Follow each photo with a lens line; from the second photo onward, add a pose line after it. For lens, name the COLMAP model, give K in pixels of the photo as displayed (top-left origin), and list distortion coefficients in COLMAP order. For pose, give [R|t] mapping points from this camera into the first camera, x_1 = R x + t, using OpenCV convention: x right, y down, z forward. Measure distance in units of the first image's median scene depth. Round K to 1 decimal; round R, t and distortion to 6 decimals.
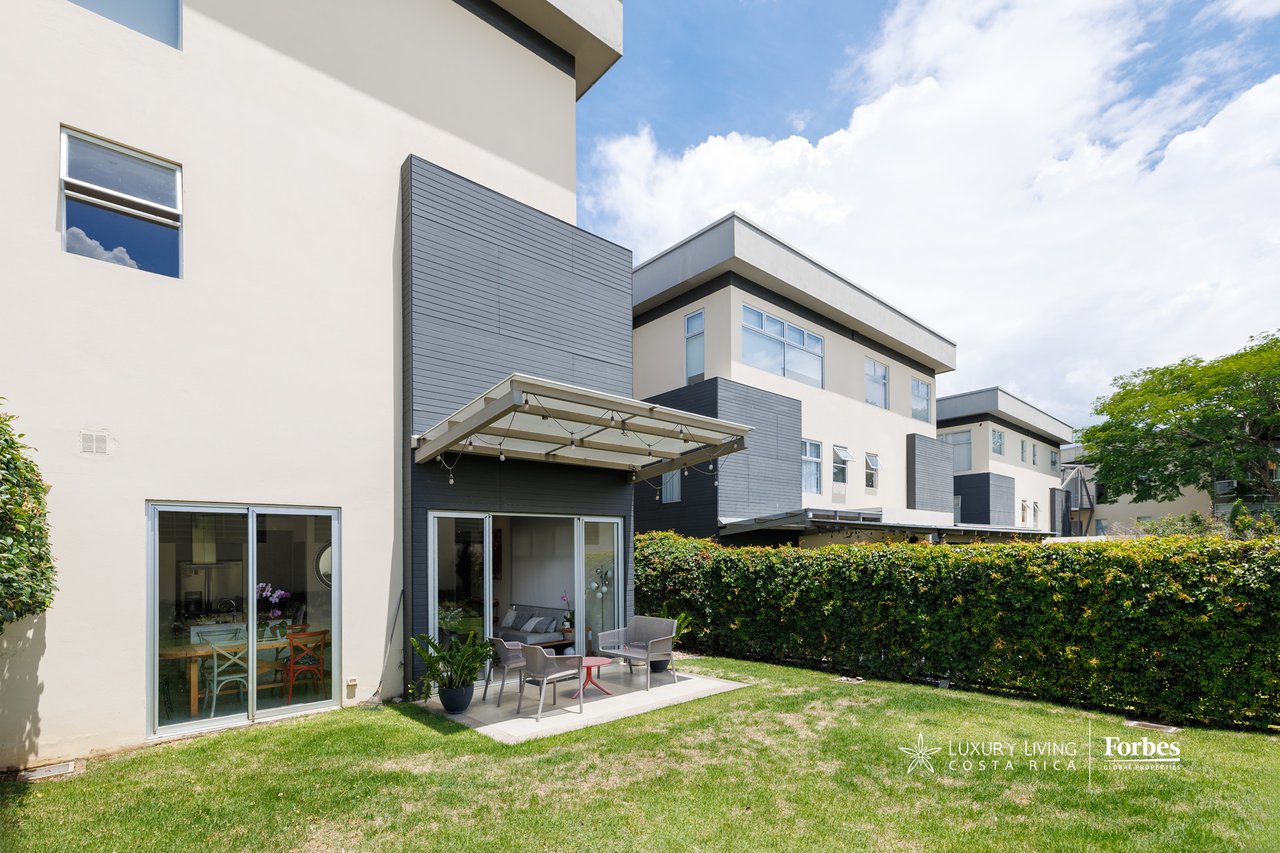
lens RADIAL K [[600.4, 0, 650.9], [0, 600.4, 424.1], [0, 0, 1]] dist [-0.003805, 0.002222]
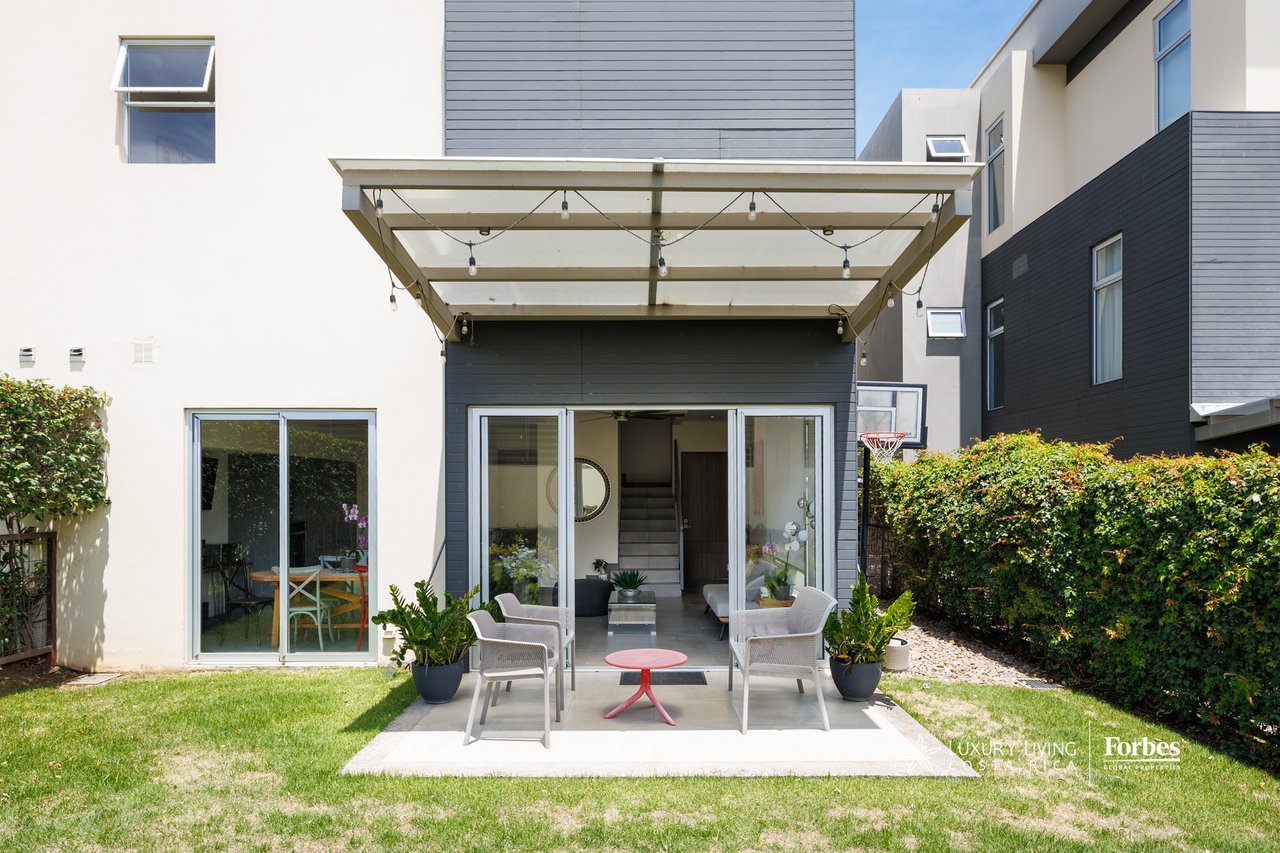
lens RADIAL K [[778.9, 0, 614.8], [0, 778.9, 385.7], [0, 0, 1]] dist [-0.009883, -0.000480]
pose [[0.729302, -0.077418, -0.679798, 0.292864], [0.133740, 0.990542, 0.030673, 0.093153], [0.670994, -0.113286, 0.732758, 0.372273]]
